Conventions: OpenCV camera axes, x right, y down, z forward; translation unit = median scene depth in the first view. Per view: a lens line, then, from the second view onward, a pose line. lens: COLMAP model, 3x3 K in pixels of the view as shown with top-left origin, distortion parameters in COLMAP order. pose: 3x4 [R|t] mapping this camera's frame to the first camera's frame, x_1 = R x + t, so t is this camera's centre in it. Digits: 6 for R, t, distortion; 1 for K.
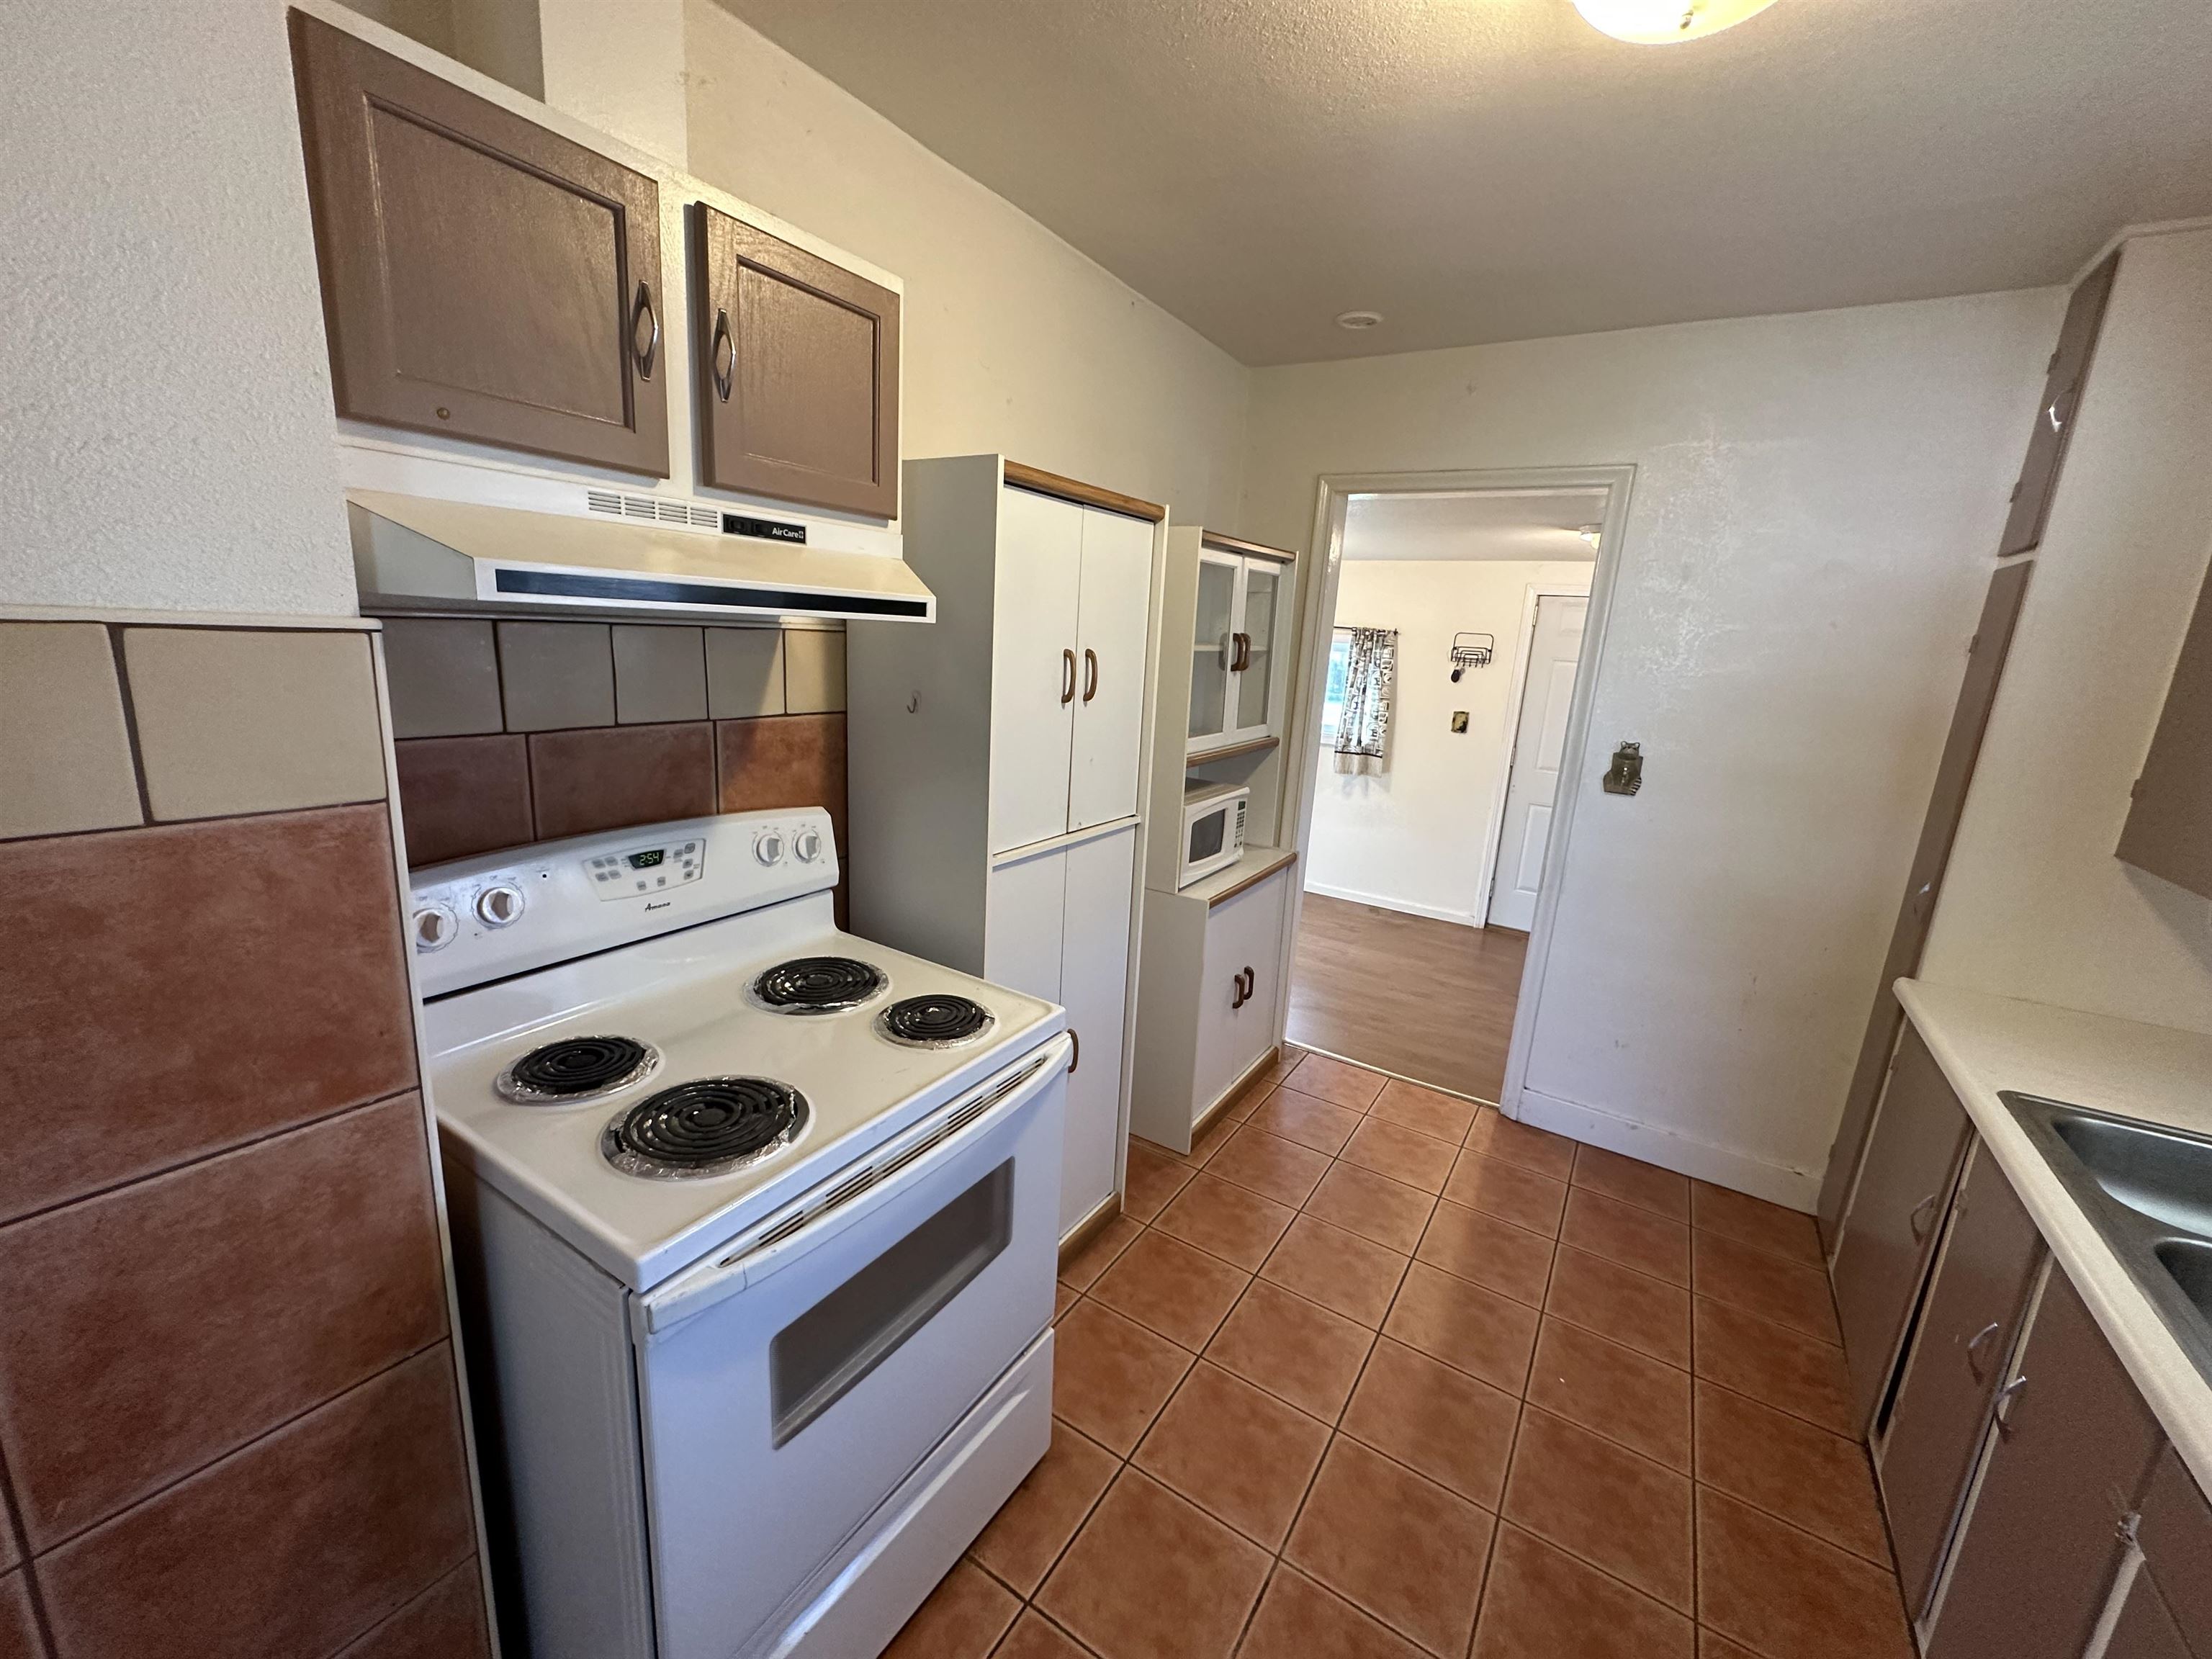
lens RADIAL K [[888.7, 0, 1106.0], [0, 888.7, 829.5], [0, 0, 1]] dist [-0.003302, -0.000462]
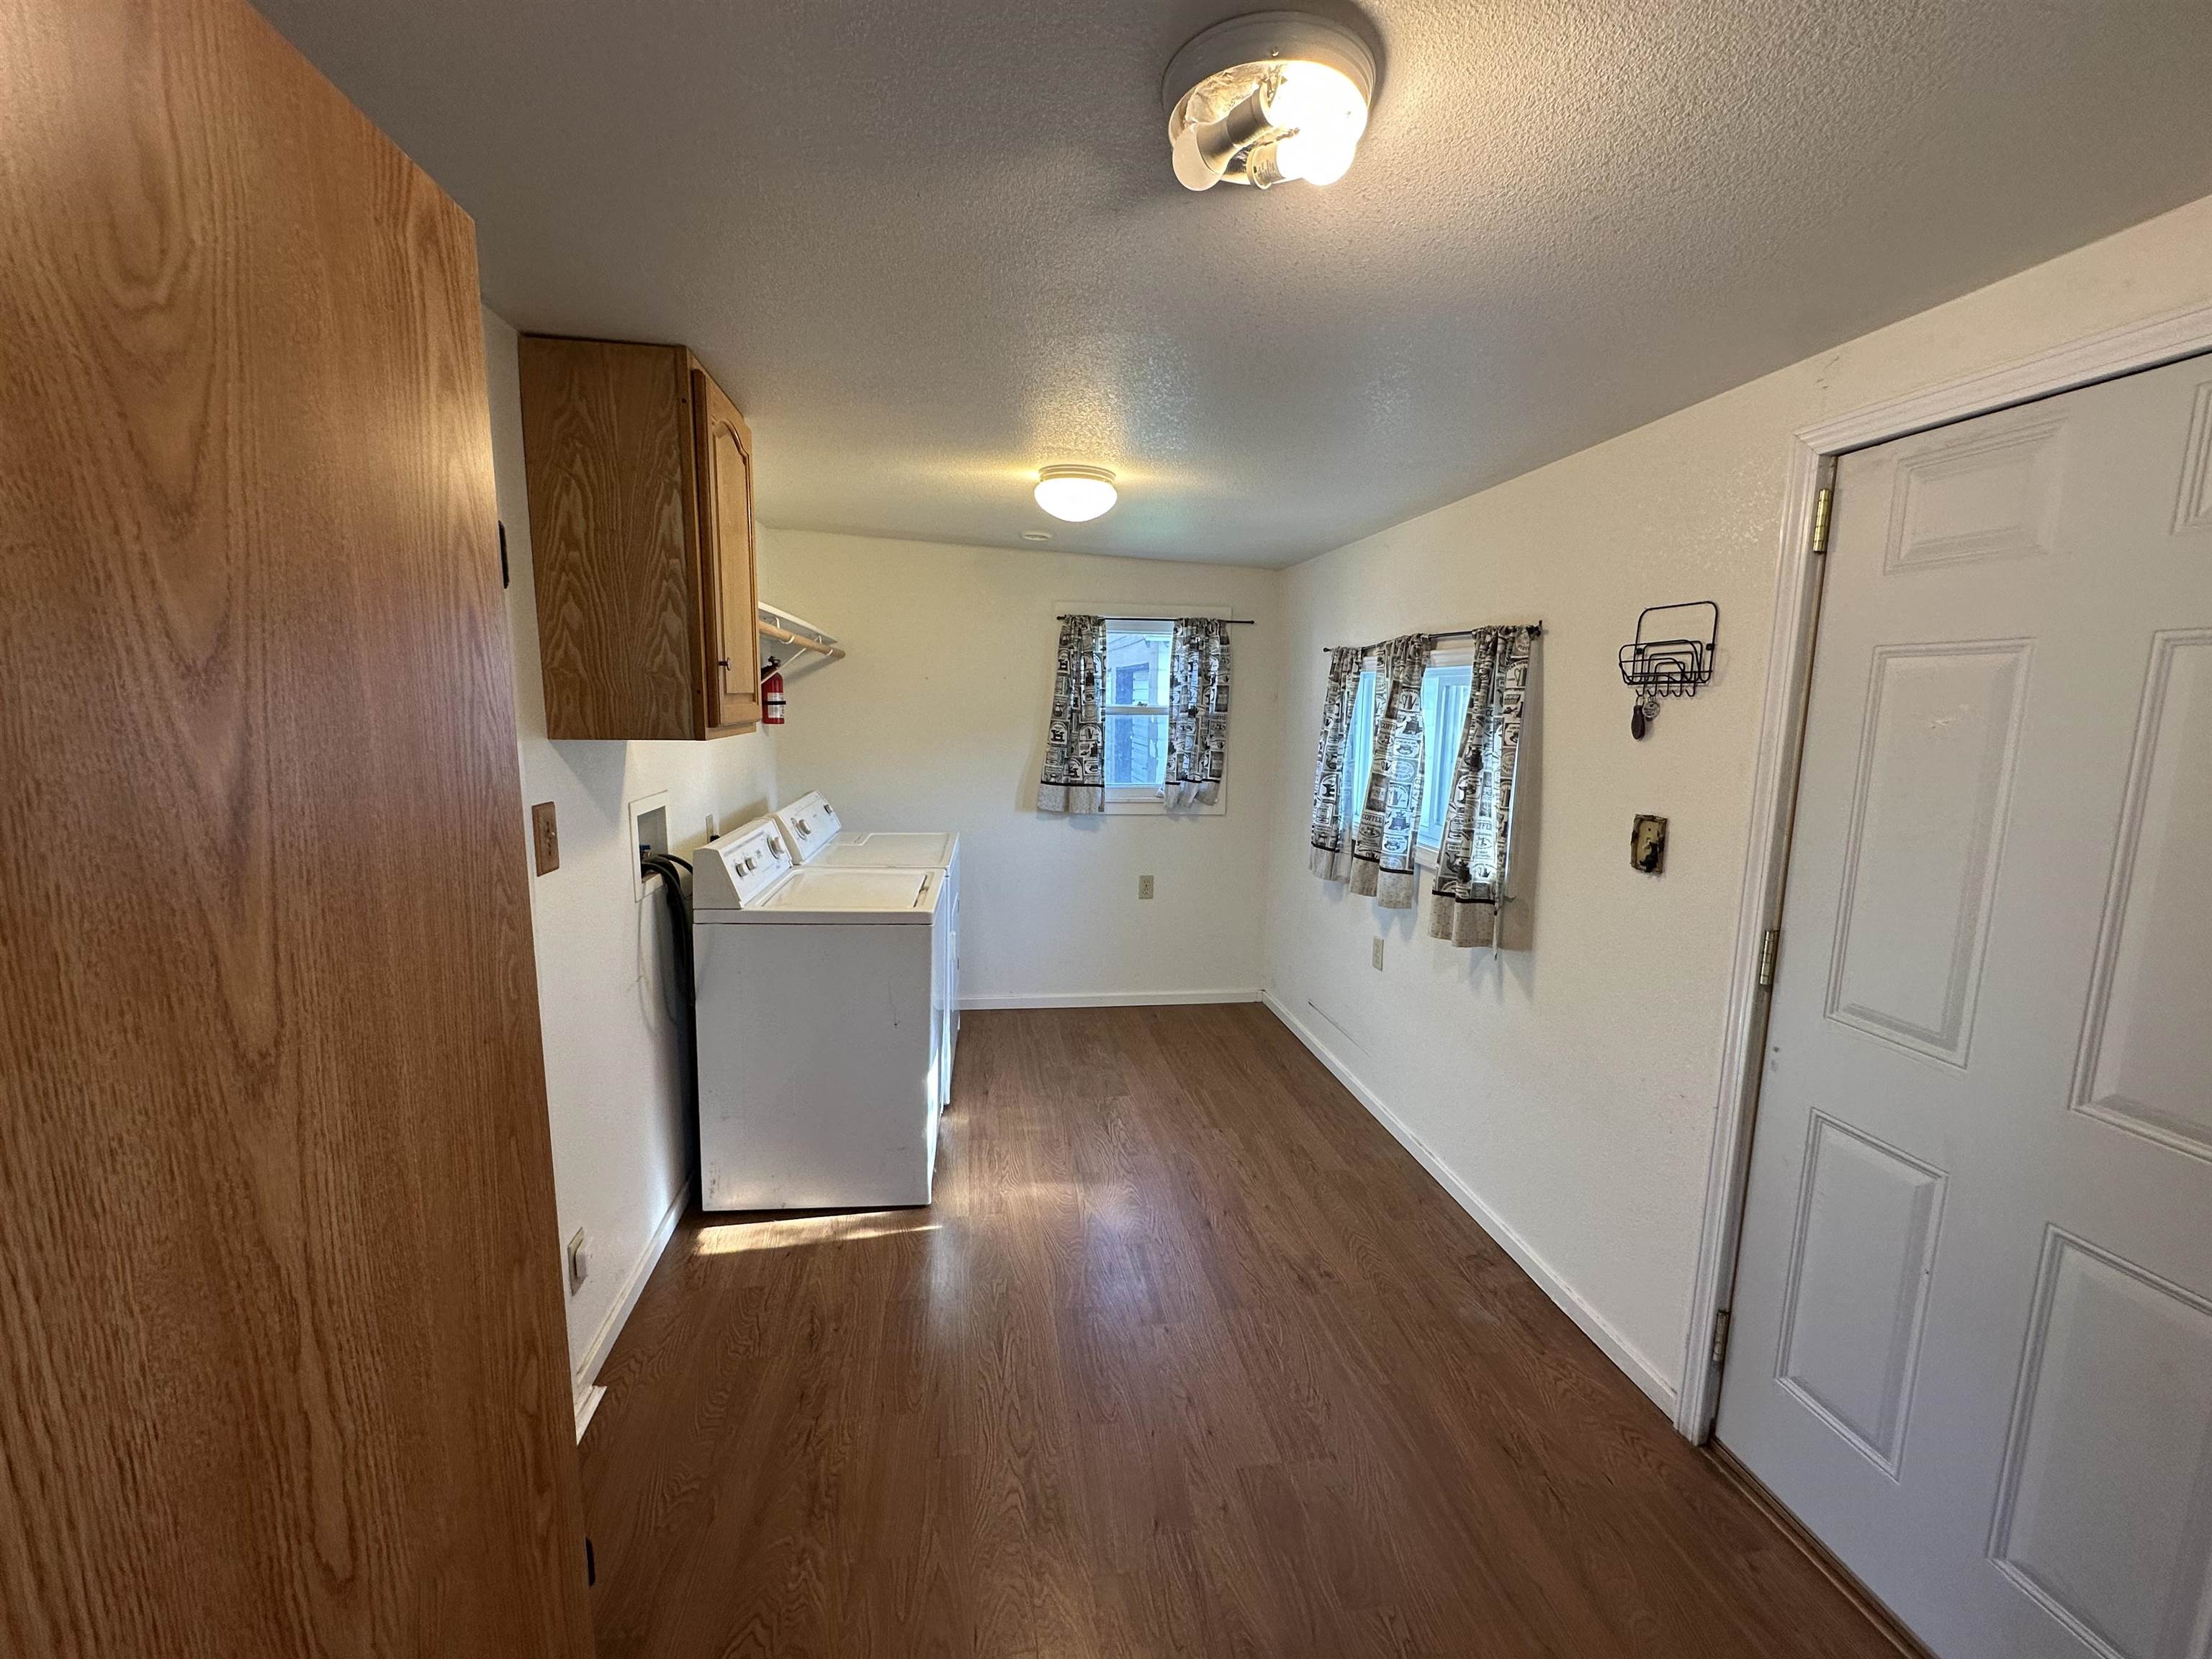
lens RADIAL K [[888.7, 0, 1106.0], [0, 888.7, 829.5], [0, 0, 1]] dist [-0.003302, -0.000462]
pose [[0.672112, 0.059614, -0.738046, 0.866882], [-0.141292, 0.988764, -0.048805, -0.126765], [0.726844, 0.137083, 0.672983, 0.967221]]
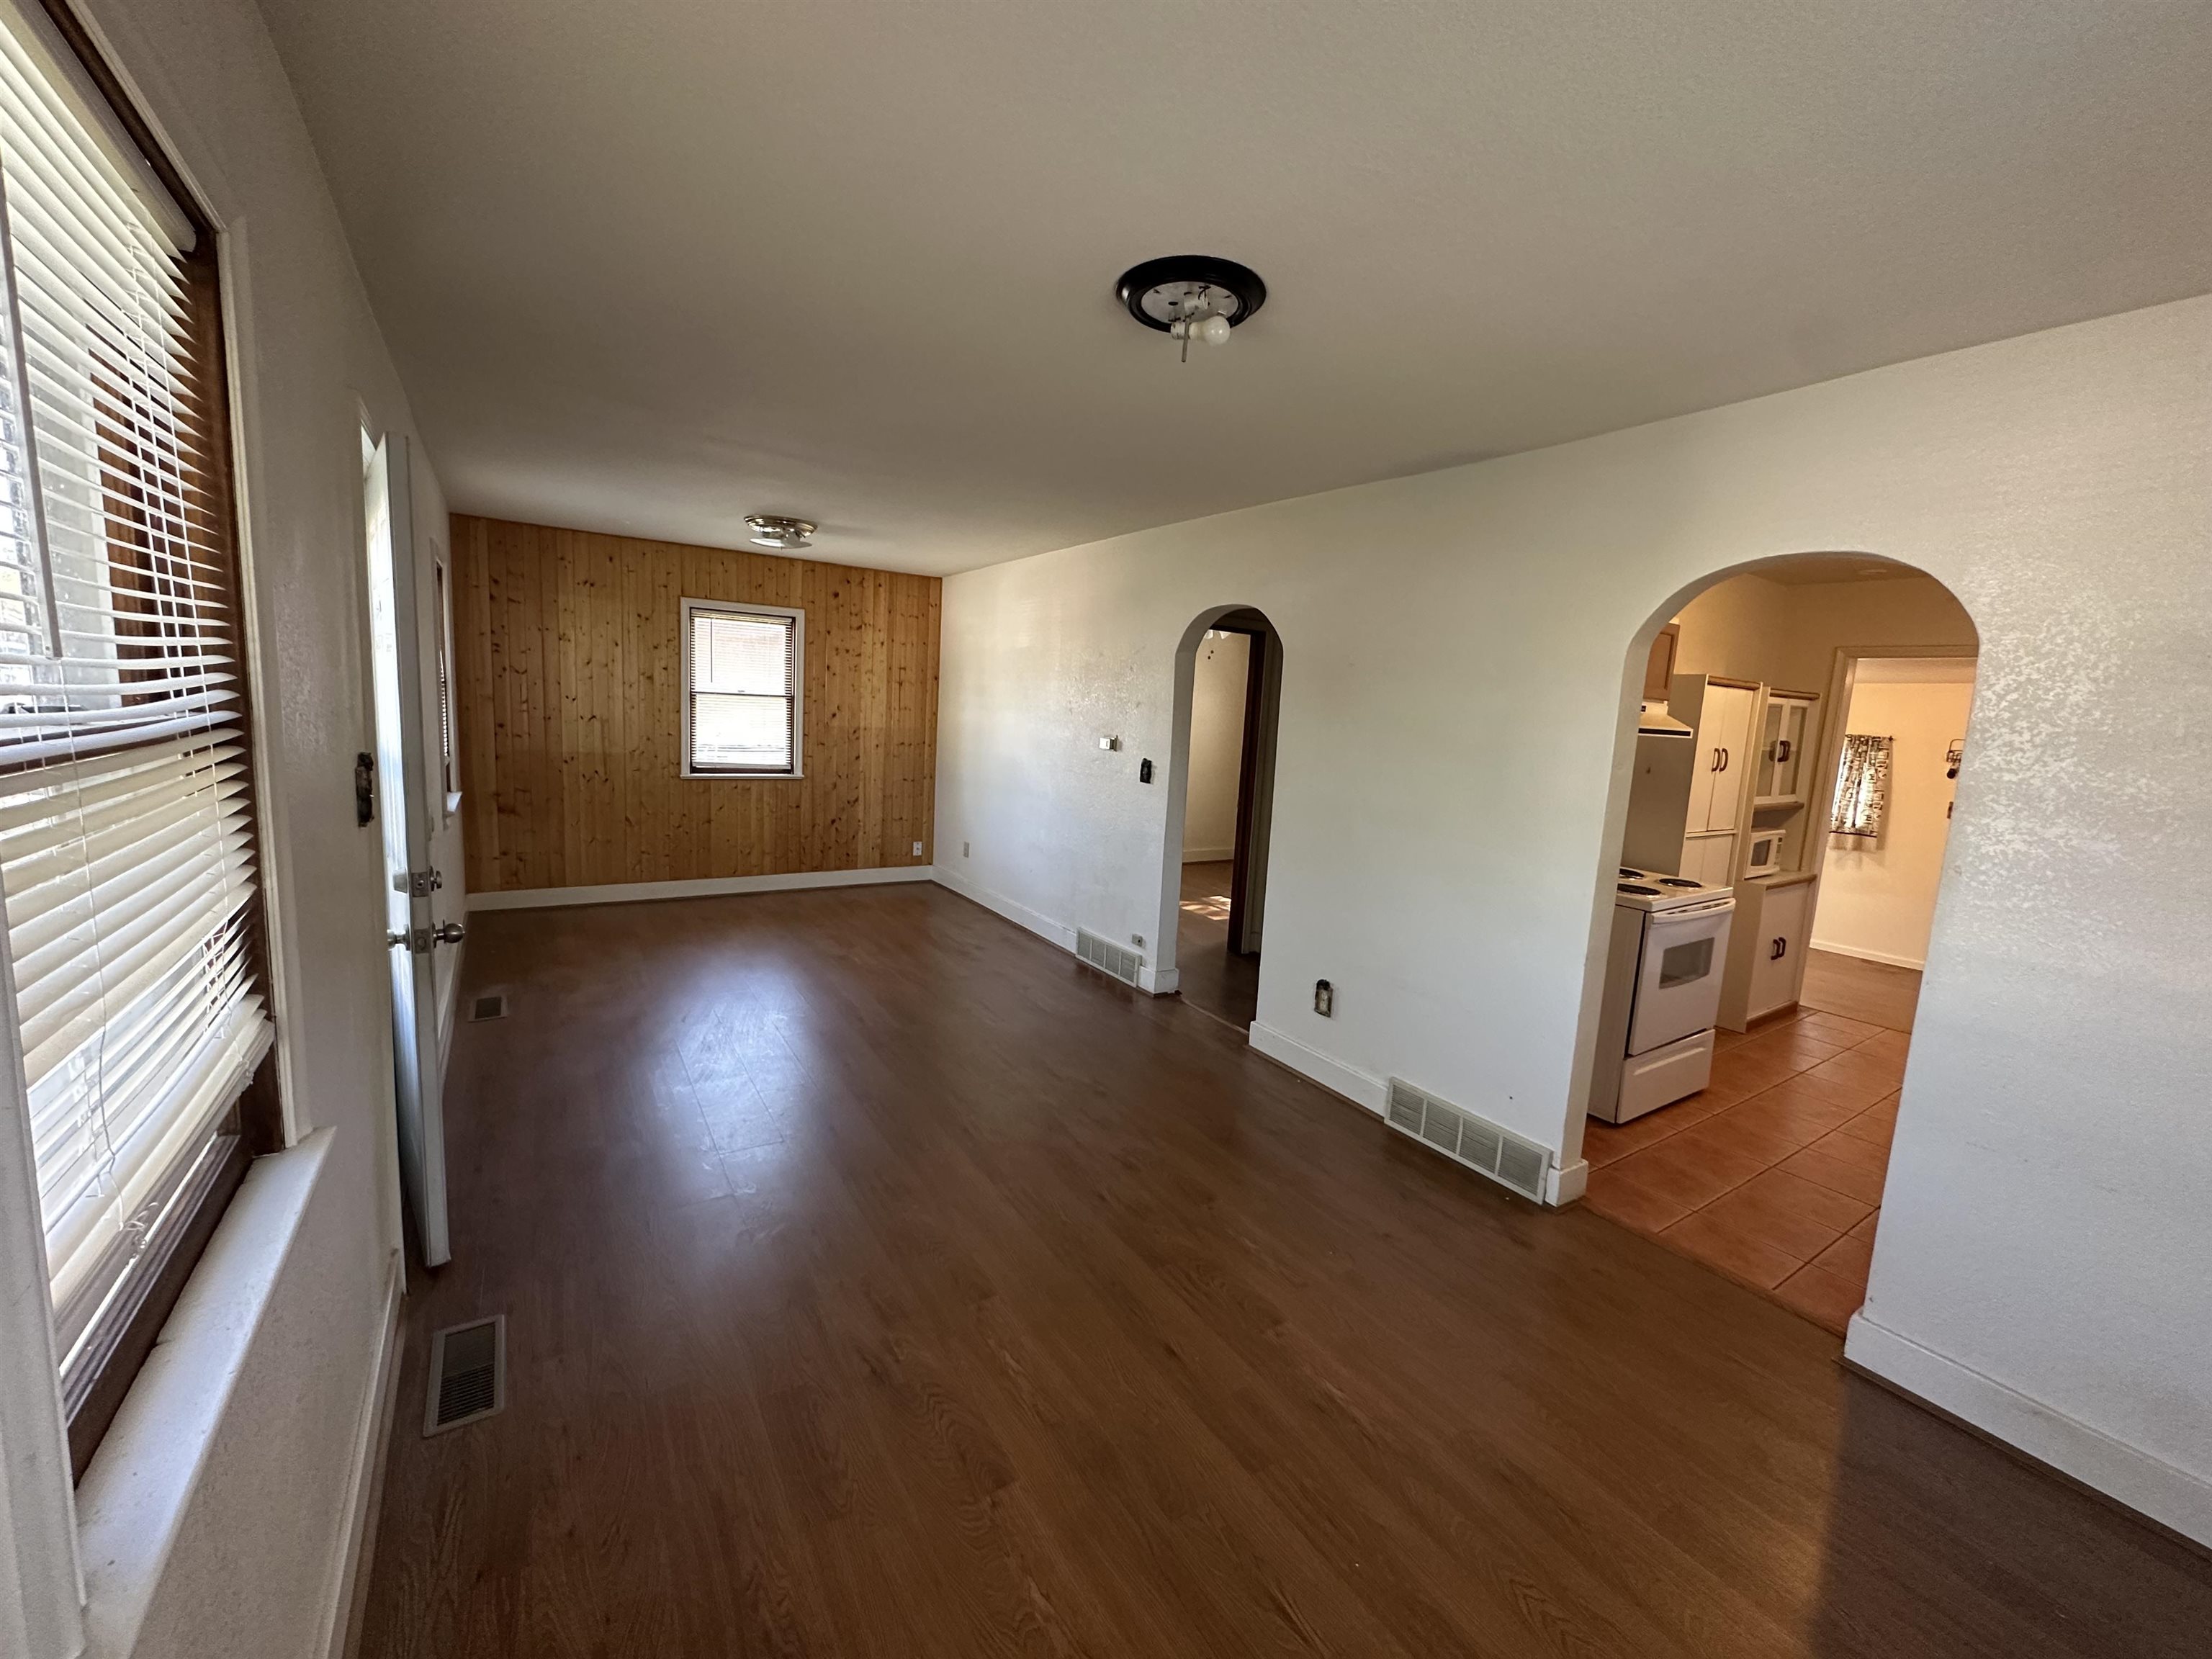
lens RADIAL K [[888.7, 0, 1106.0], [0, 888.7, 829.5], [0, 0, 1]] dist [-0.003302, -0.000462]
pose [[0.918158, 0.046015, -0.393534, -0.333051], [-0.088804, 0.991864, -0.091214, 0.202847], [0.386135, 0.118696, 0.914774, -0.960584]]
